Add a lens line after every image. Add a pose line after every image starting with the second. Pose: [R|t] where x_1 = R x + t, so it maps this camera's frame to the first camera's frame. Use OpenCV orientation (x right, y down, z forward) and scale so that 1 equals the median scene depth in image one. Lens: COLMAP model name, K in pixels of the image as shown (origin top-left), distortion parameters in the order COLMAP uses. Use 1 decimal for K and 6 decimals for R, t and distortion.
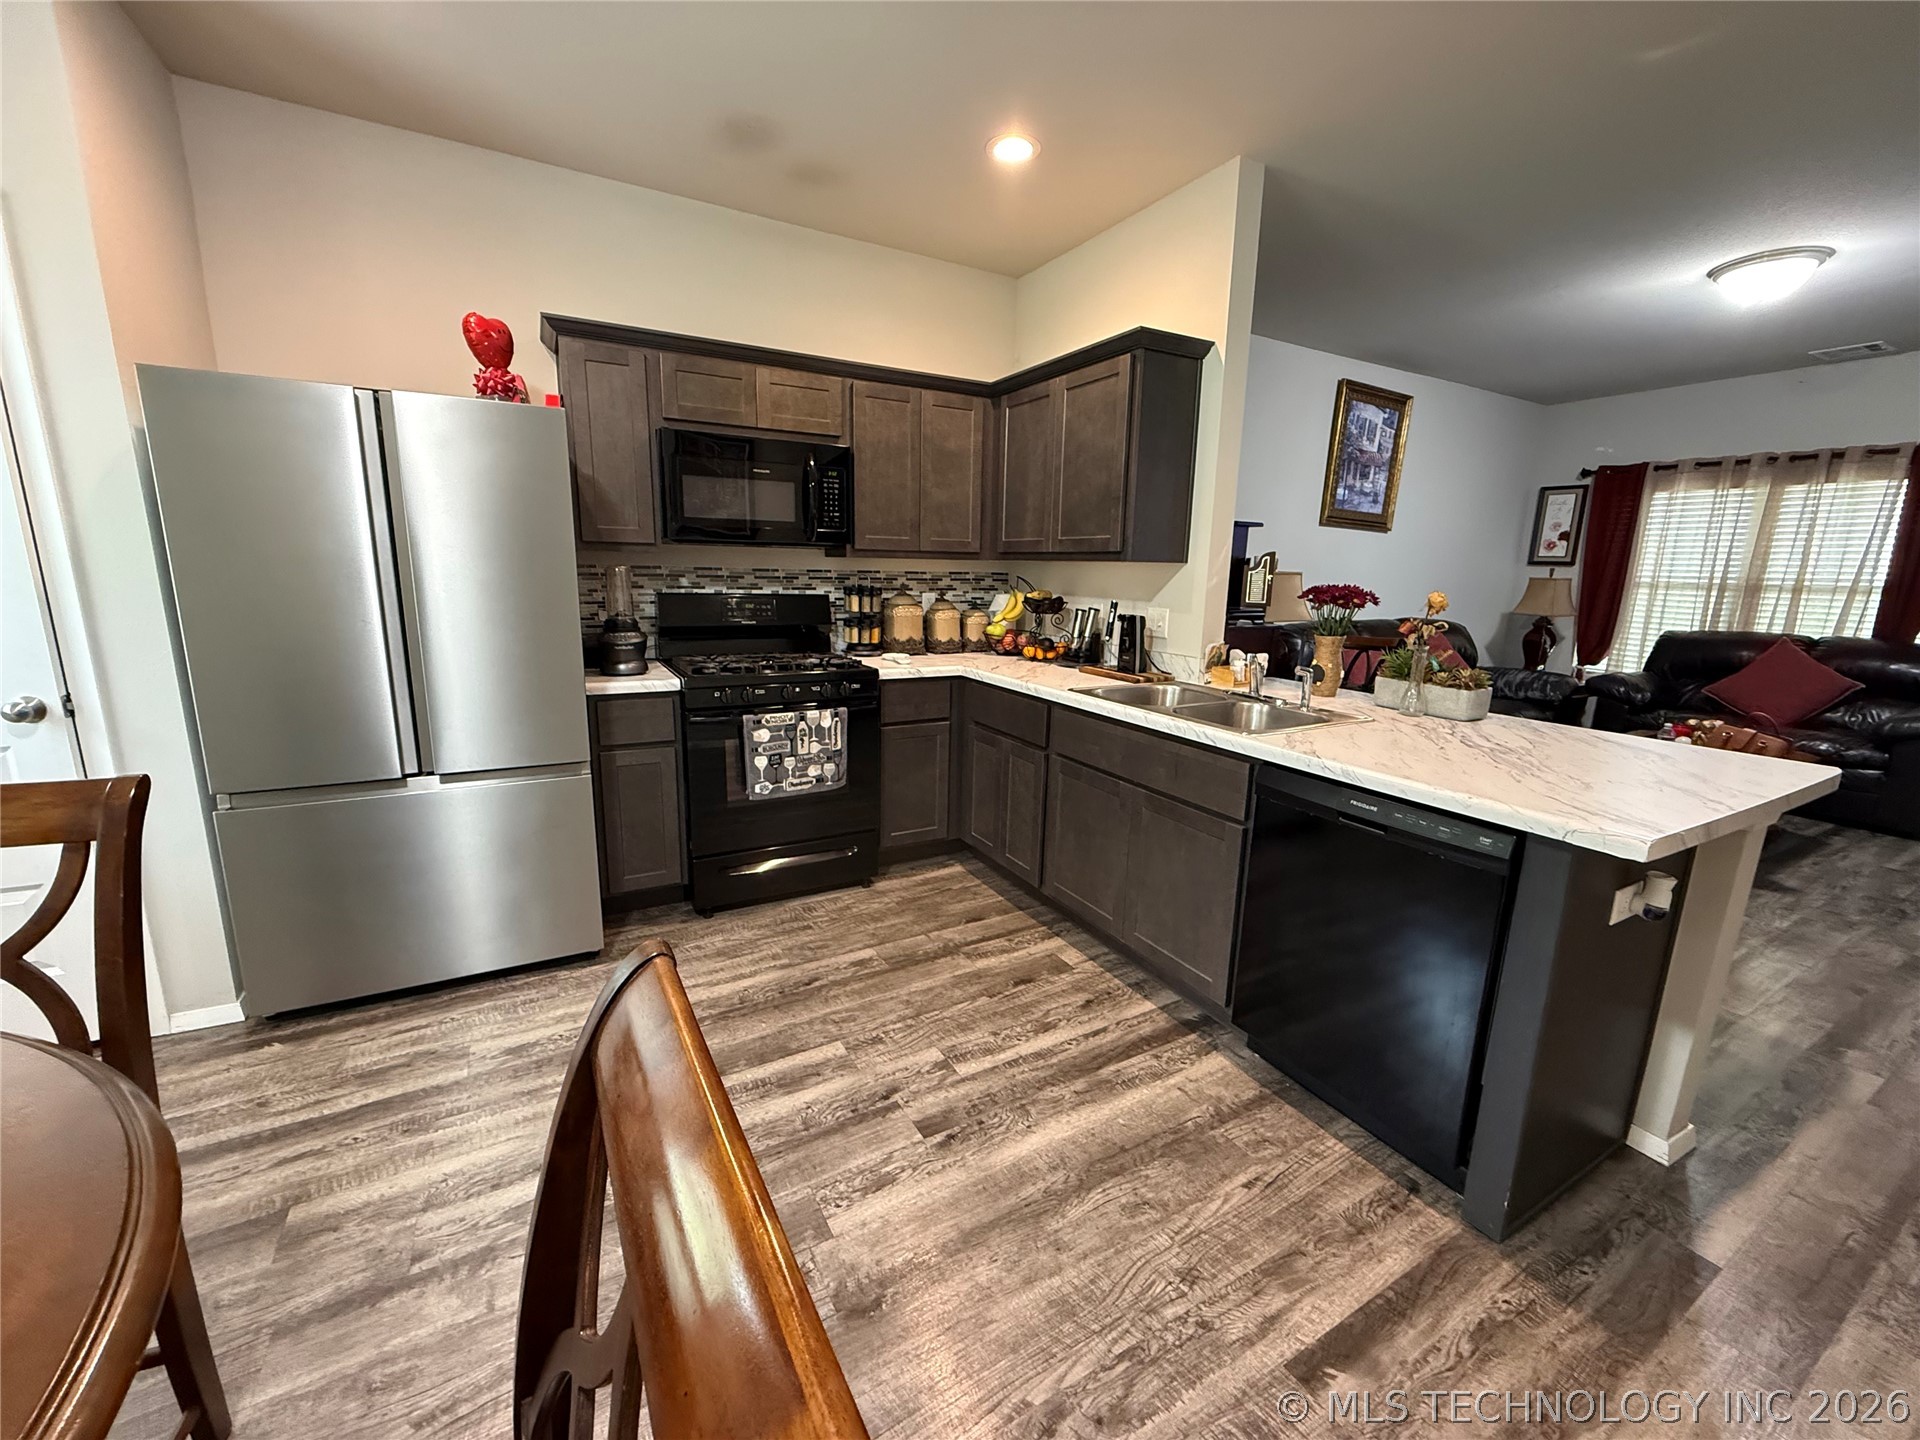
lens RADIAL K [[758.1, 0, 952.1], [0, 758.1, 721.3], [0, 0, 1]] dist [-0.000253, -0.000855]
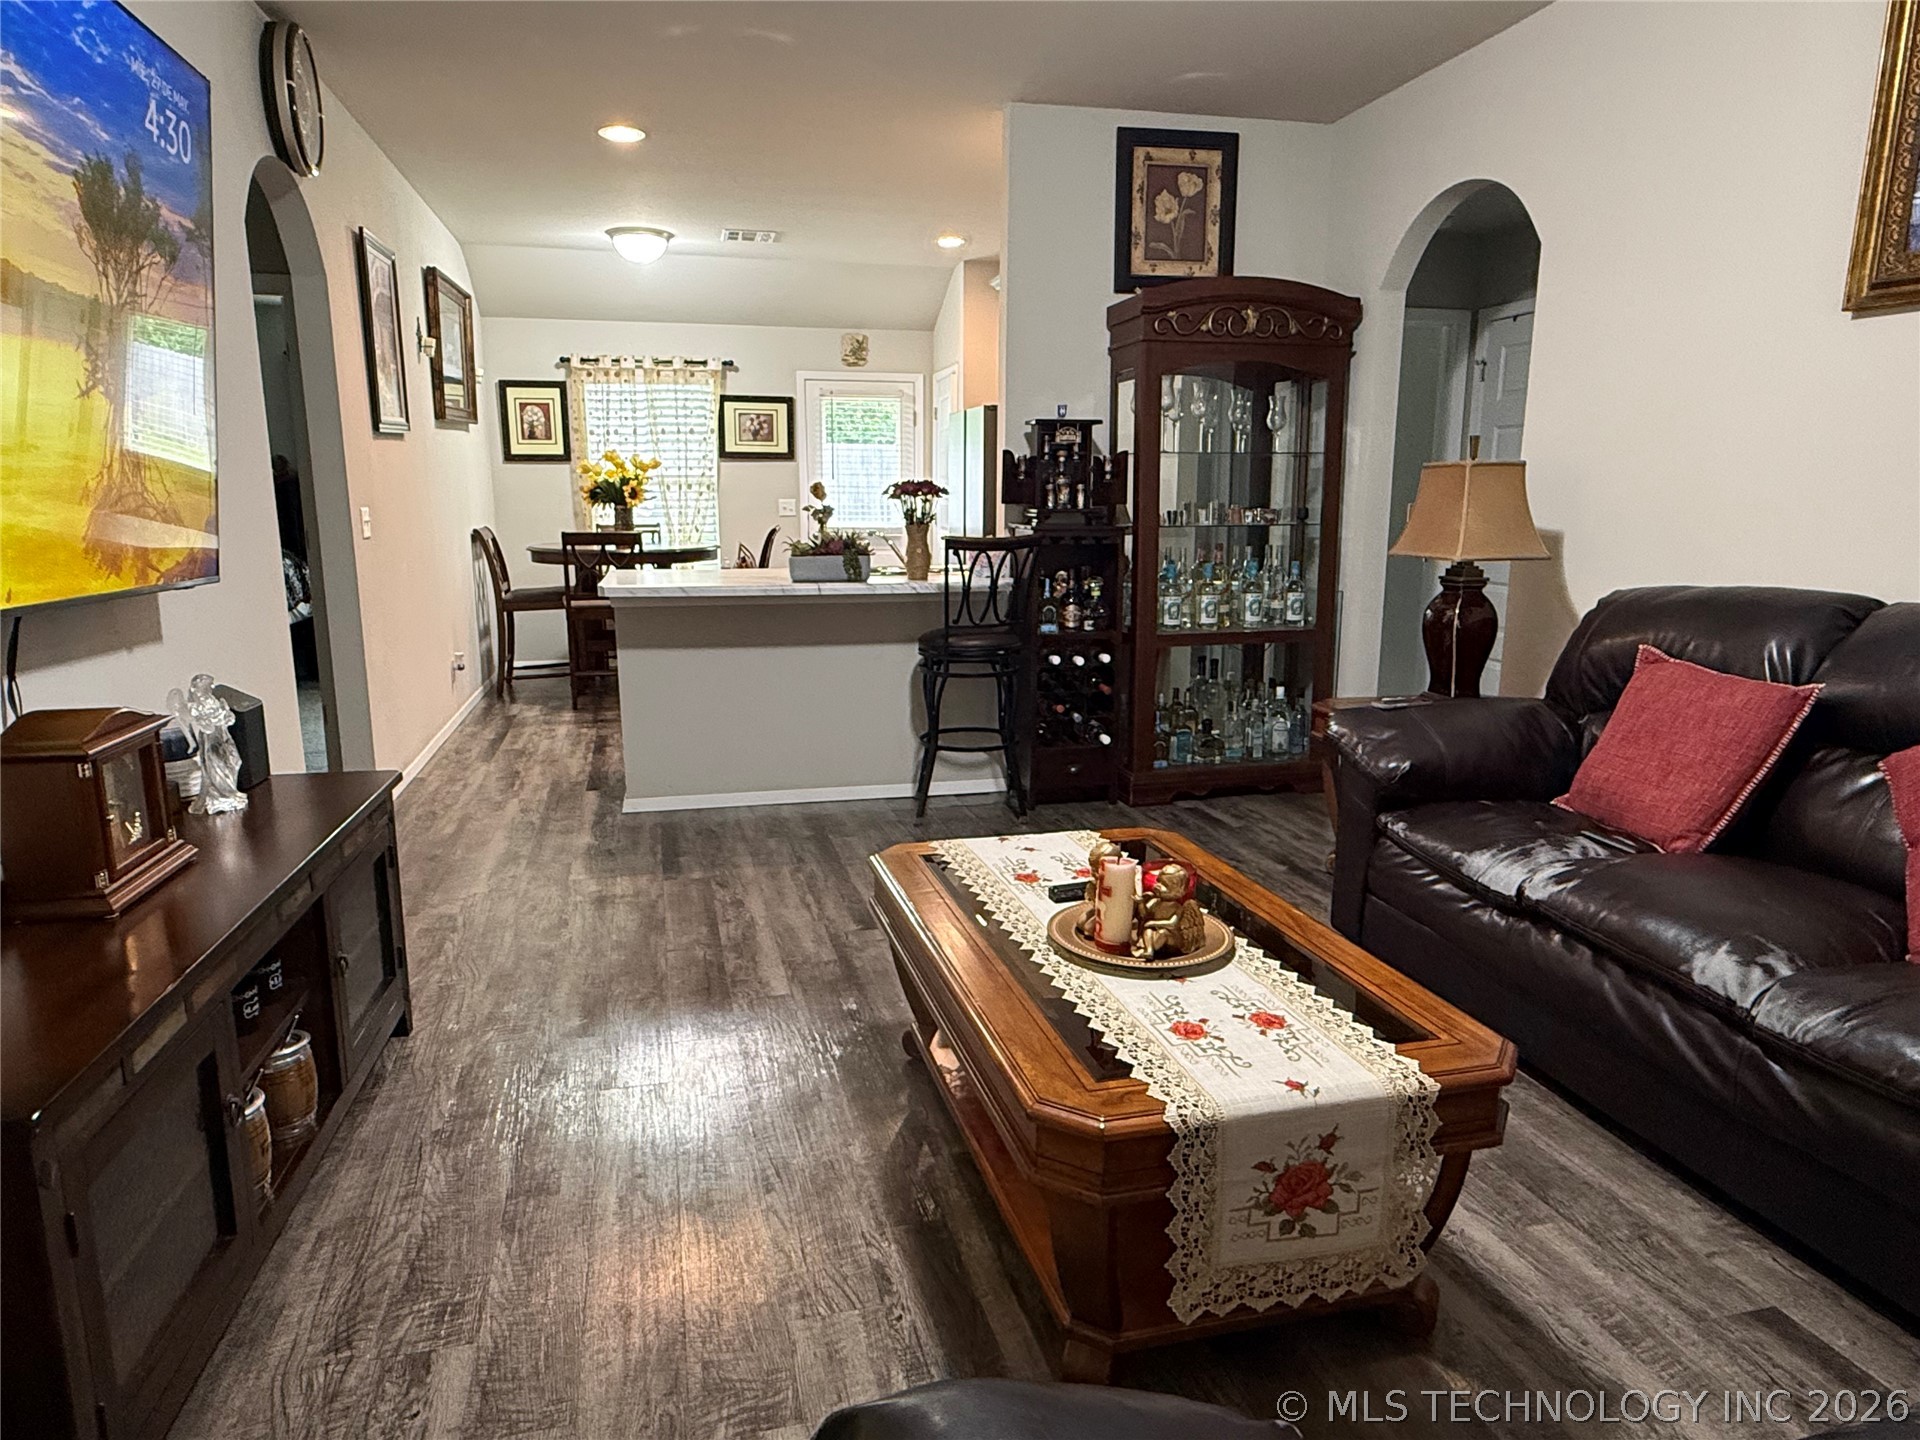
lens RADIAL K [[1174.9, 0, 946.7], [0, 1174.9, 725.8], [0, 0, 1]] dist [-0.001885, 0.001868]
pose [[-0.263283, 0.167965, -0.949984, 1.767682], [-0.198861, 0.954129, 0.223811, -0.183978], [0.944000, 0.247840, -0.217805, 1.204130]]
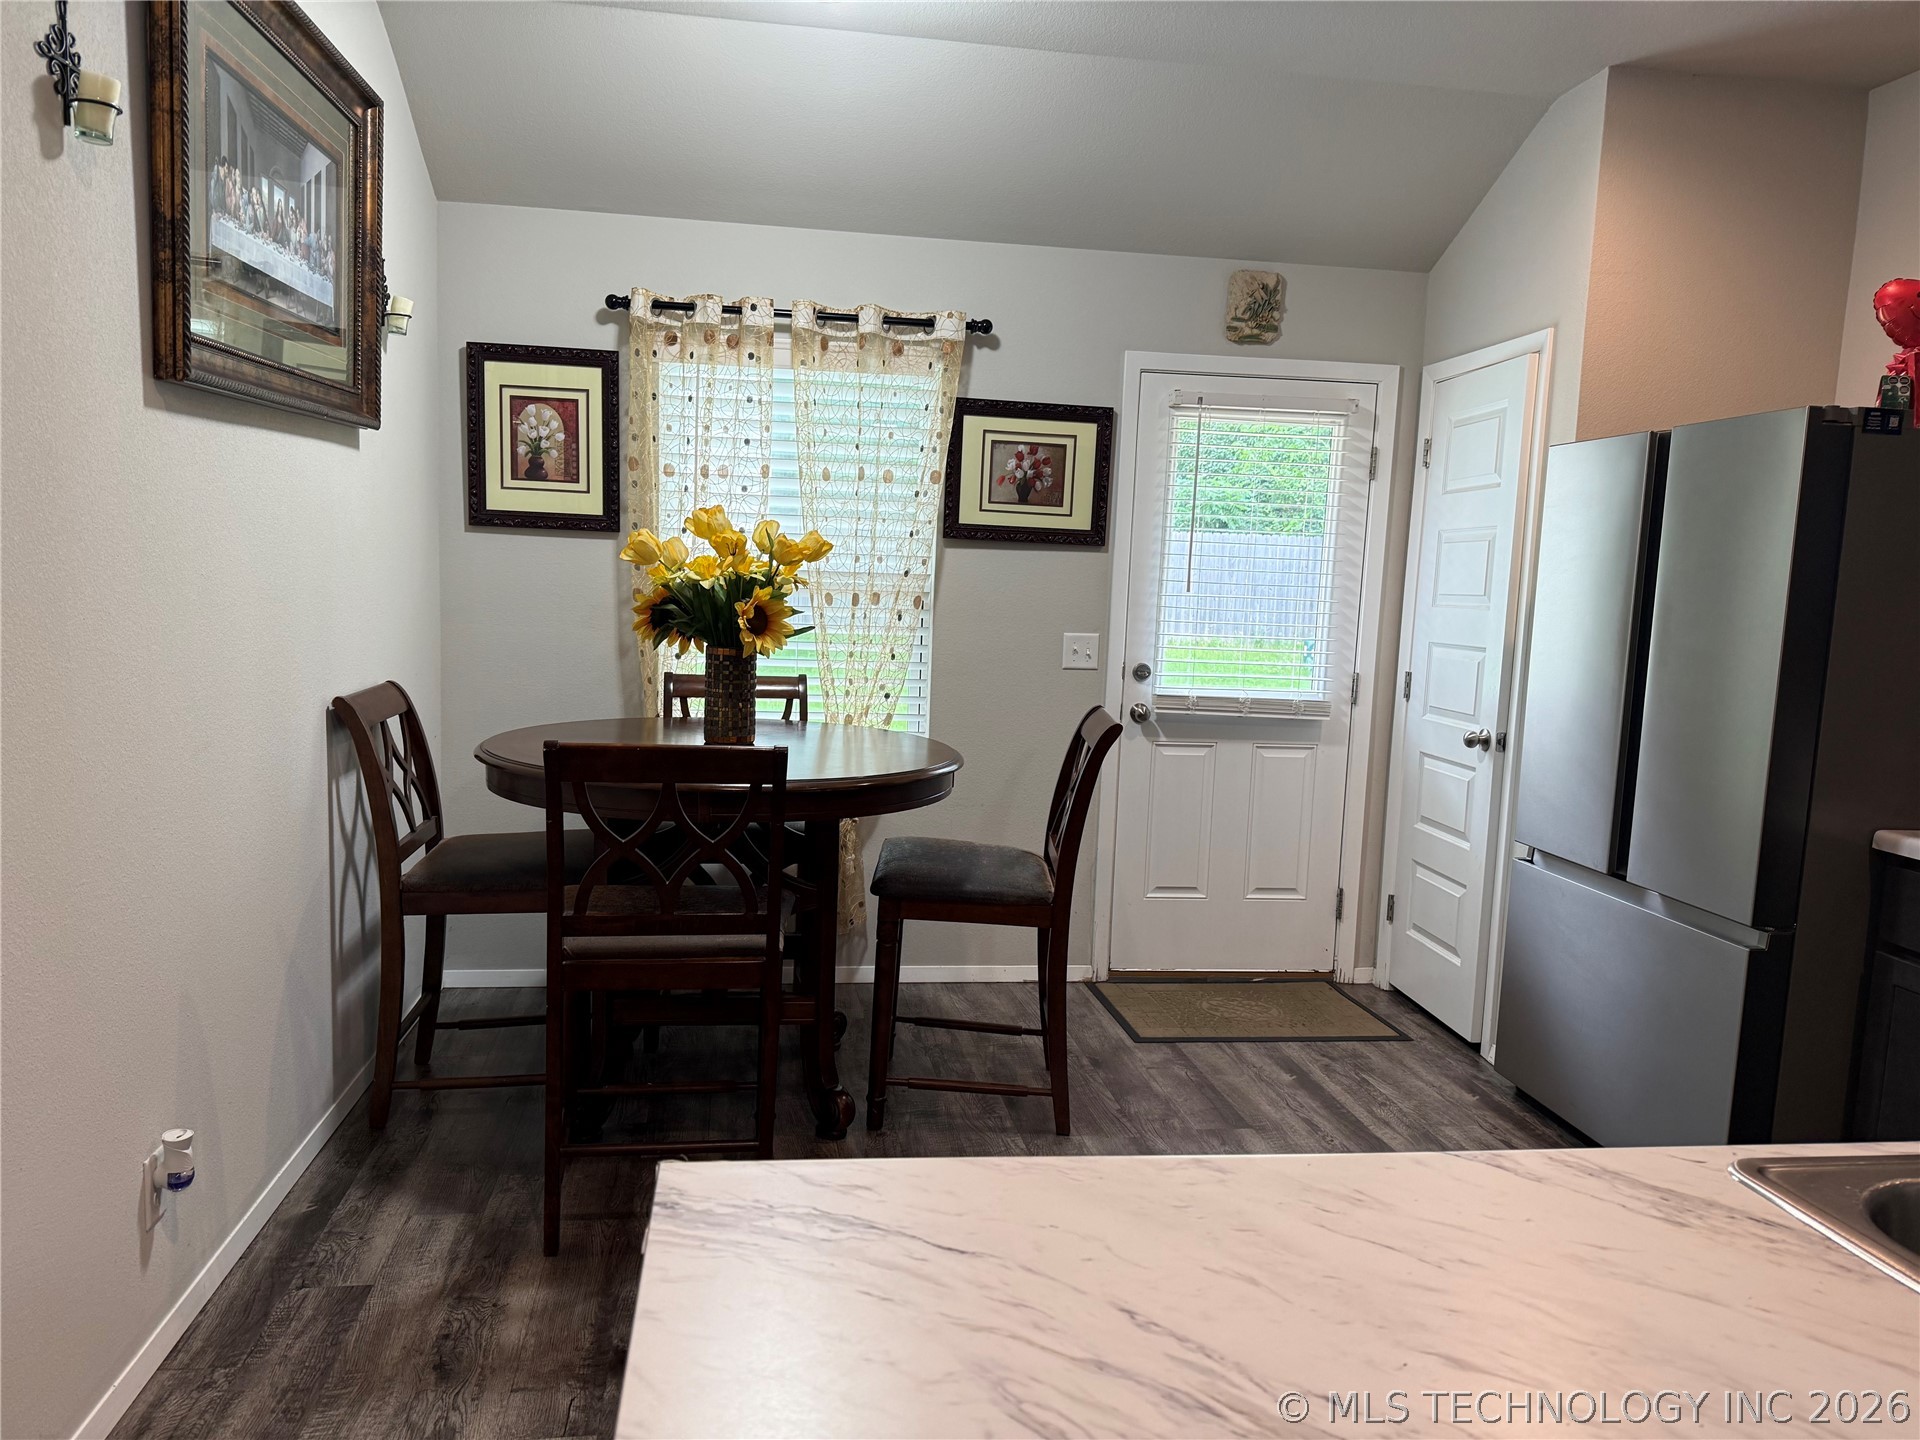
lens RADIAL K [[1345.0, 0, 940.5], [0, 1345.0, 746.7], [0, 0, 1]] dist [0.074337, -0.075597]
pose [[-0.355077, 0.083535, -0.931097, 0.623917], [-0.231491, 0.957123, 0.174150, -0.102660], [0.905722, 0.277378, -0.320514, 0.516816]]
